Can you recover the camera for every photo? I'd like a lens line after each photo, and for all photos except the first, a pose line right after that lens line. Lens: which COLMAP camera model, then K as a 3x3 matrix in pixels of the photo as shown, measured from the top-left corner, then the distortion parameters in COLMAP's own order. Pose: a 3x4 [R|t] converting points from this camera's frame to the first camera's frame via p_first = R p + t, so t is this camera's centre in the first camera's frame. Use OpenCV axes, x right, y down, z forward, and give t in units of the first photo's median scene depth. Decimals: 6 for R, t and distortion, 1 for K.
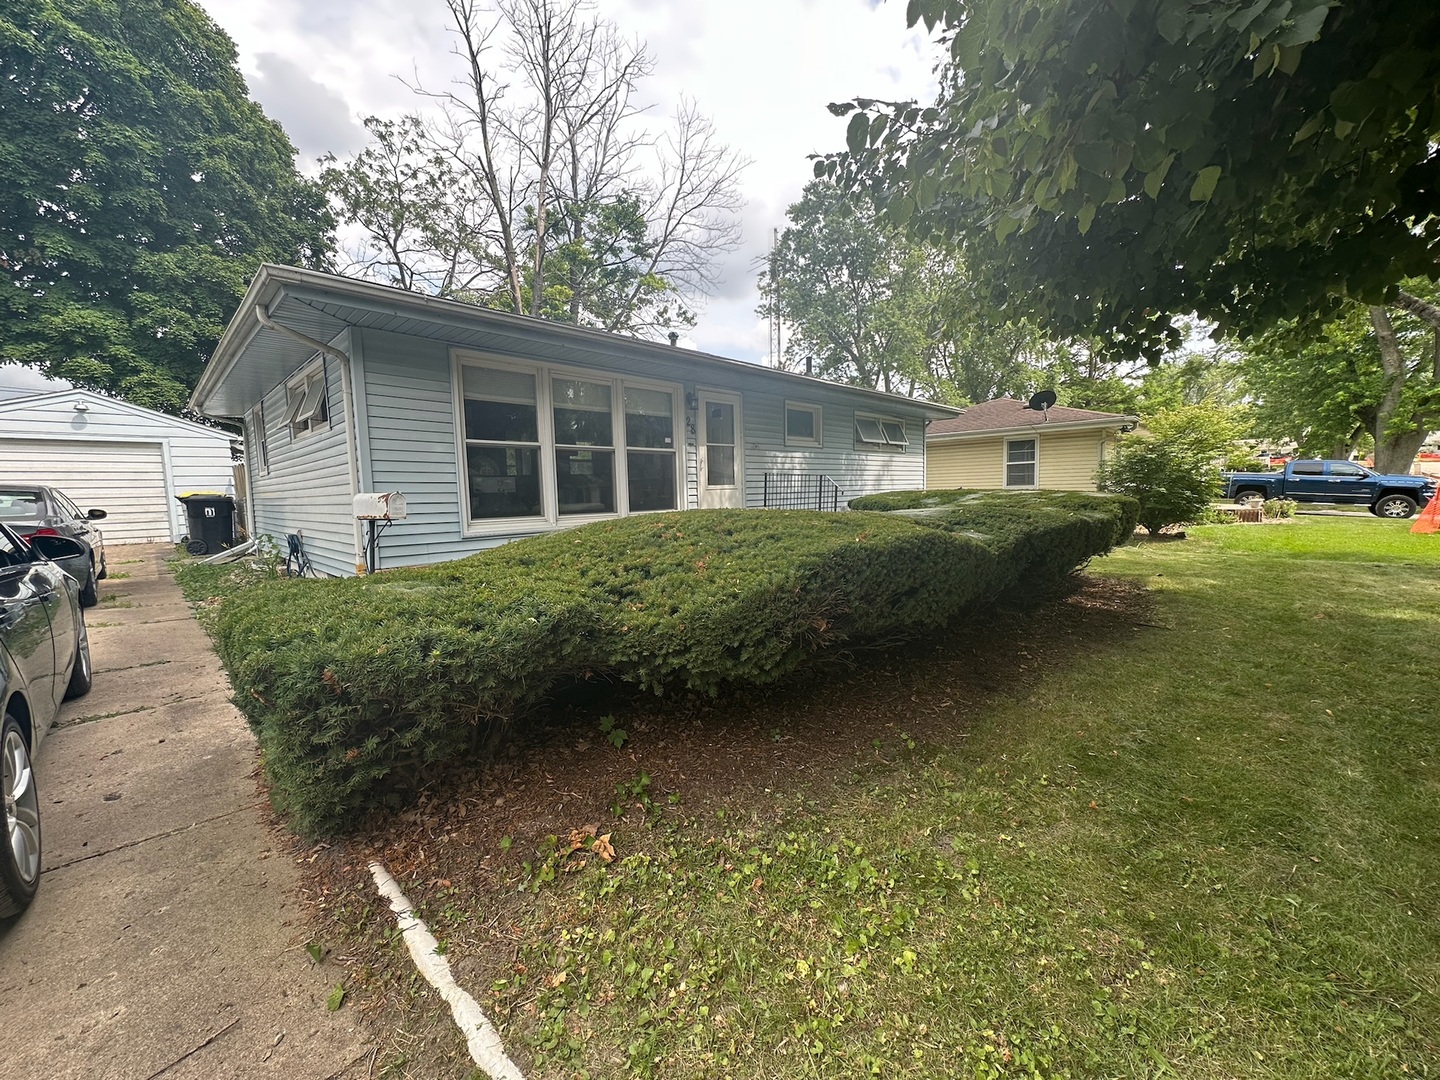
lens RADIAL K [[573.1, 0, 719.5], [0, 573.1, 541.1], [0, 0, 1]] dist [-0.002474, 0.000982]
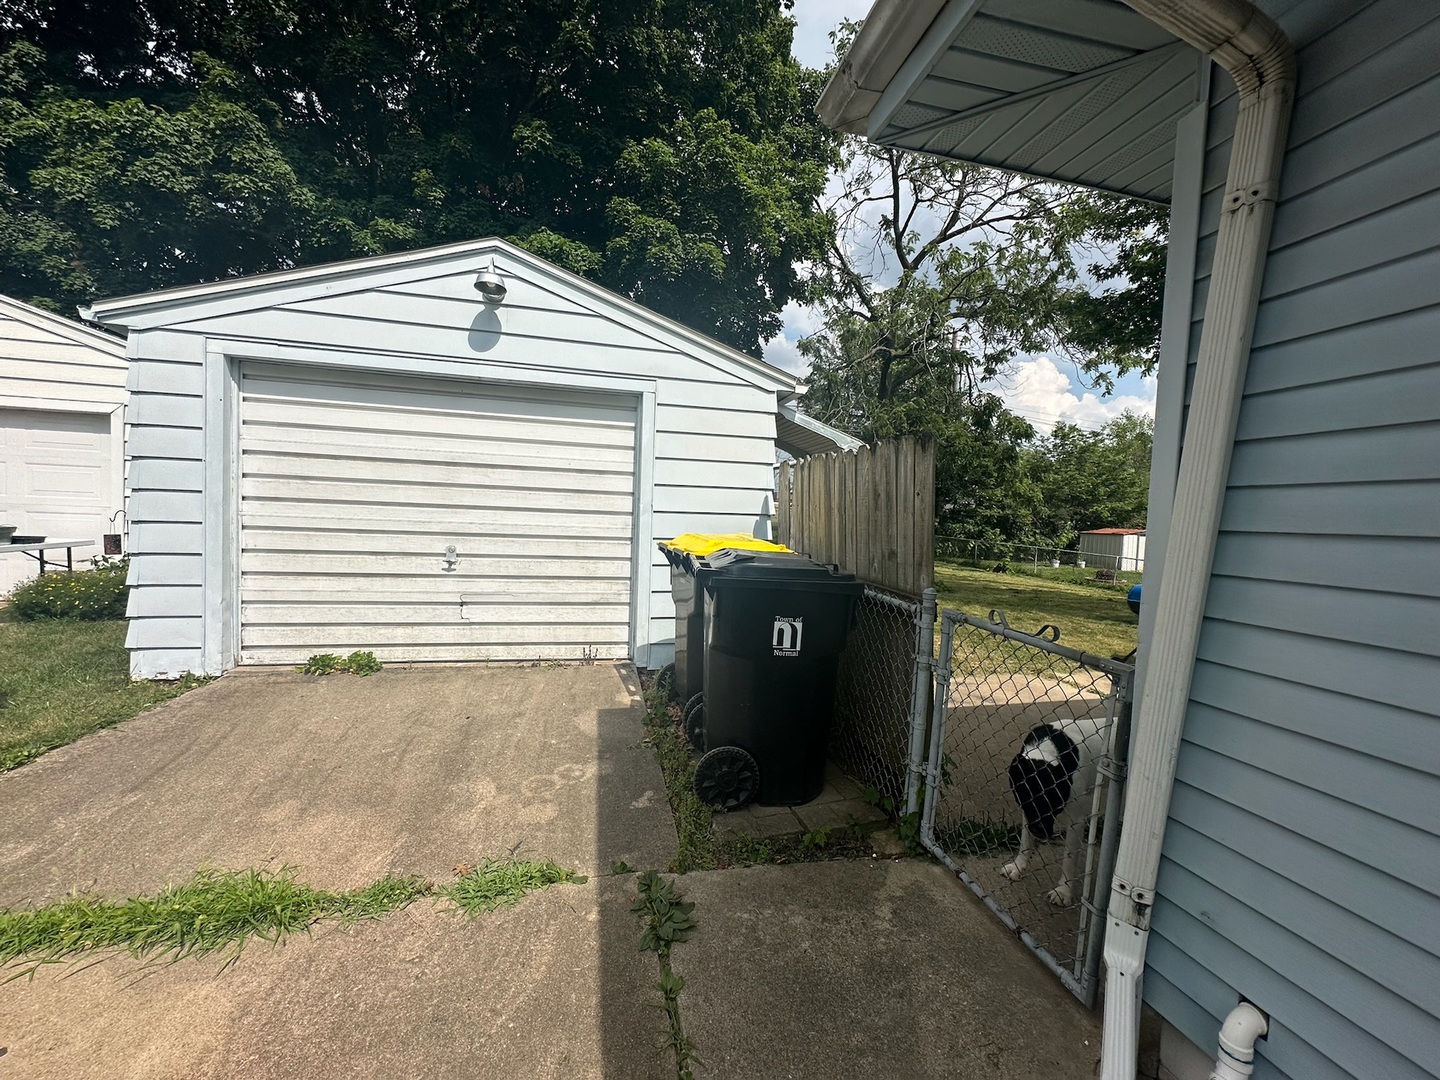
lens RADIAL K [[573.1, 0, 713.1], [0, 573.1, 540.7], [0, 0, 1]] dist [-0.002474, 0.000982]
pose [[0.839809, 0.080555, -0.536872, -0.724690], [-0.109258, 0.993774, -0.021798, -0.074489], [0.531774, 0.076964, 0.843382, 0.715481]]
